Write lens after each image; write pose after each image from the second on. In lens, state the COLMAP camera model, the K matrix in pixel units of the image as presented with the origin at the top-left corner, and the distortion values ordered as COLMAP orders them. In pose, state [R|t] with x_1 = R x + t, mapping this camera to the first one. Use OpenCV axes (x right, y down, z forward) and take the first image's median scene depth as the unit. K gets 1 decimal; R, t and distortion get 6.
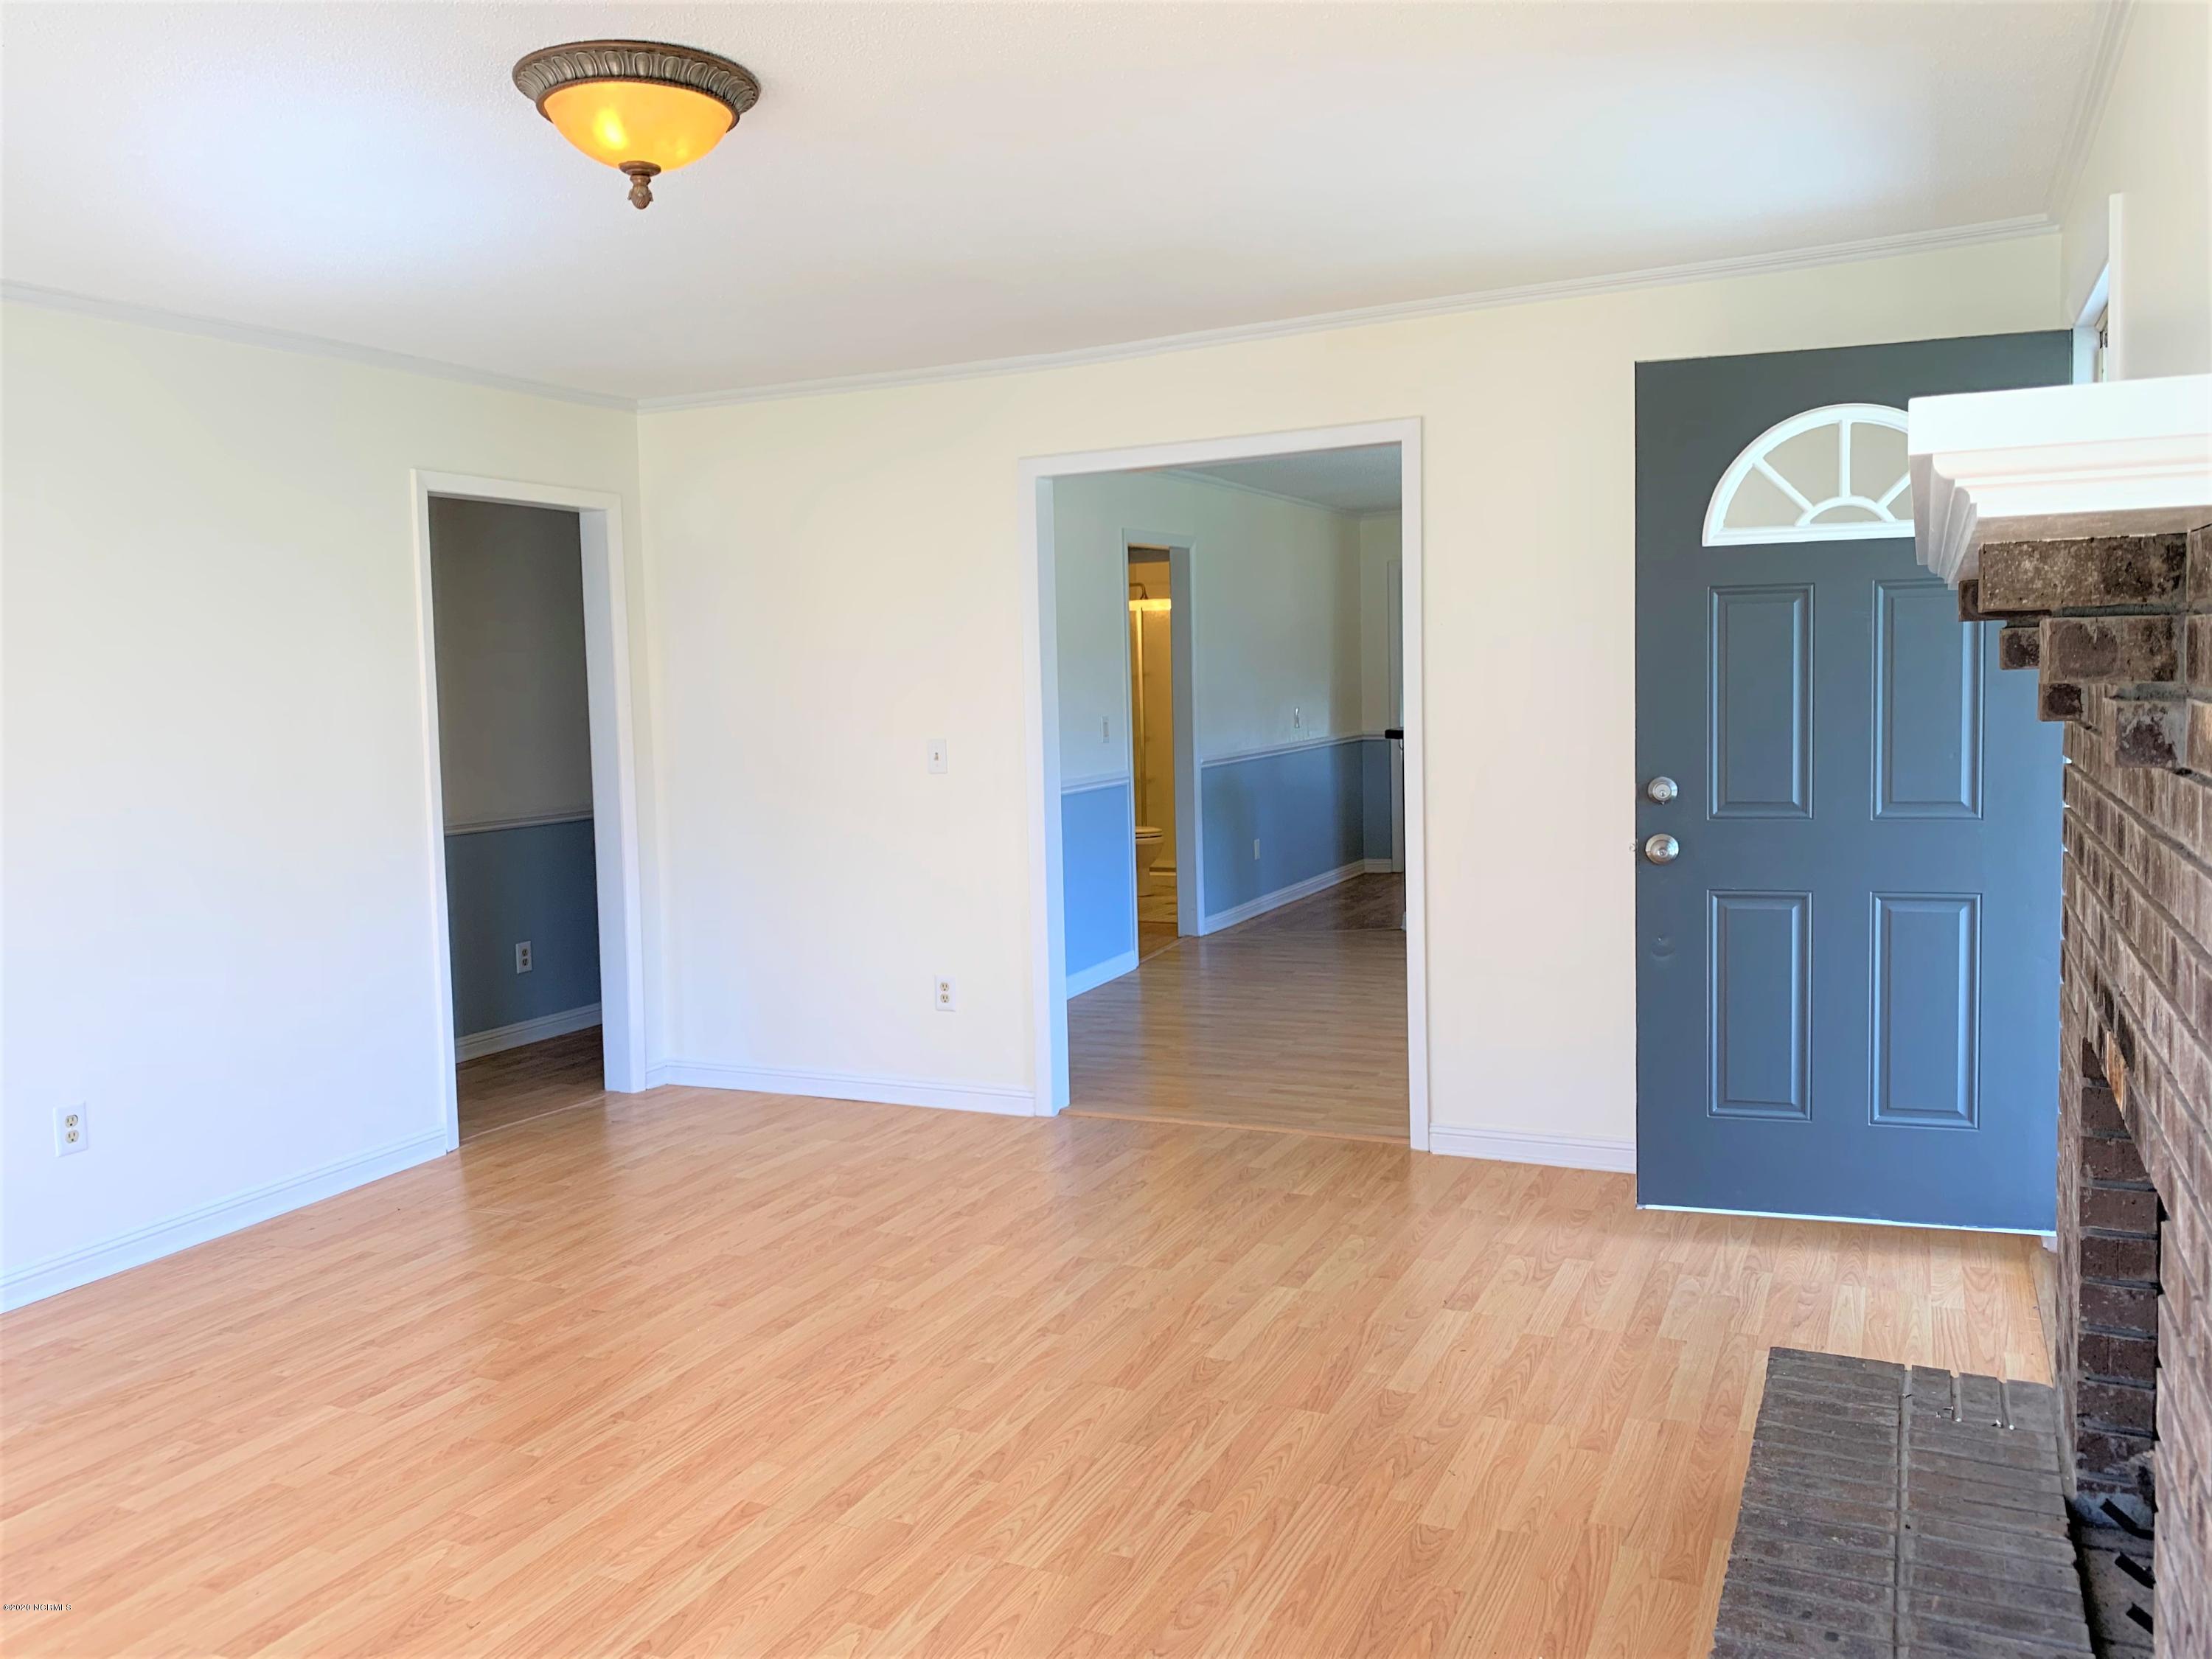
lens RADIAL K [[1692.5, 0, 1106.0], [0, 1692.5, 829.5], [0, 0, 1]] dist [-0.002324, -0.001767]
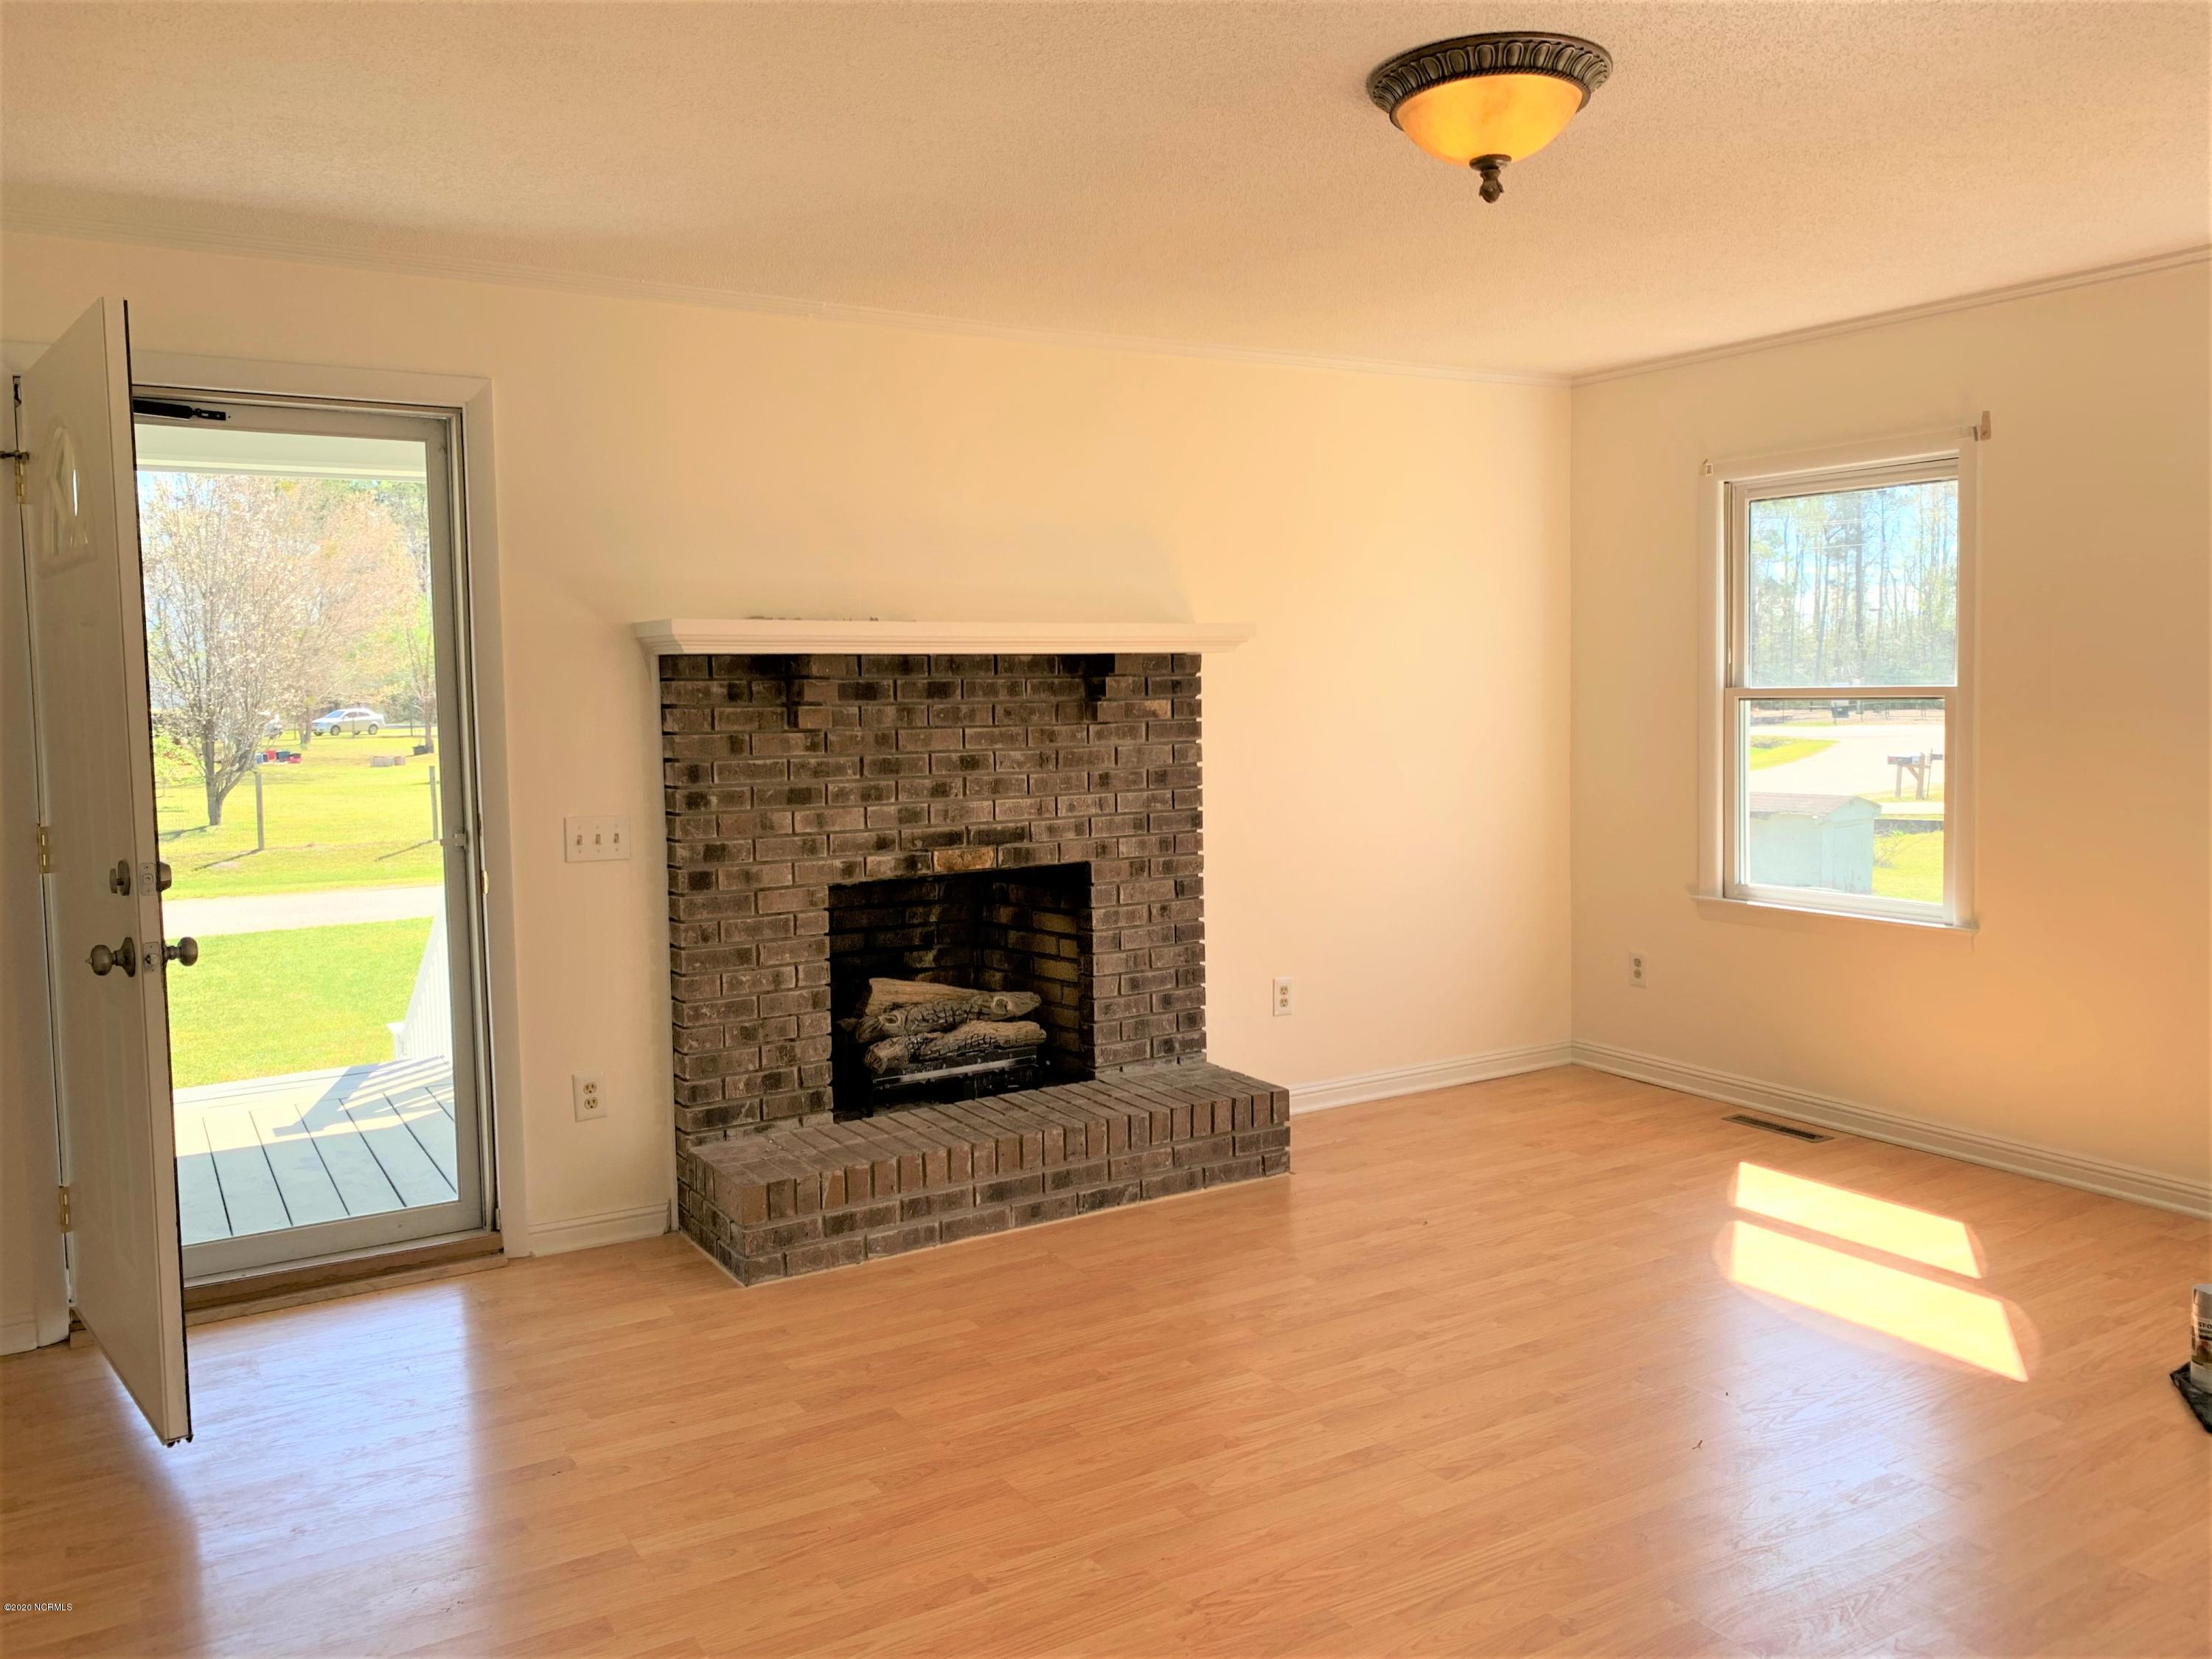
lens RADIAL K [[1692.5, 0, 1106.0], [0, 1692.5, 829.5], [0, 0, 1]] dist [-0.002324, -0.001767]
pose [[-0.839517, -0.007957, 0.543276, -0.567428], [0.088528, 0.984528, 0.151220, -0.154971], [-0.536073, 0.175047, -0.825823, 1.811614]]
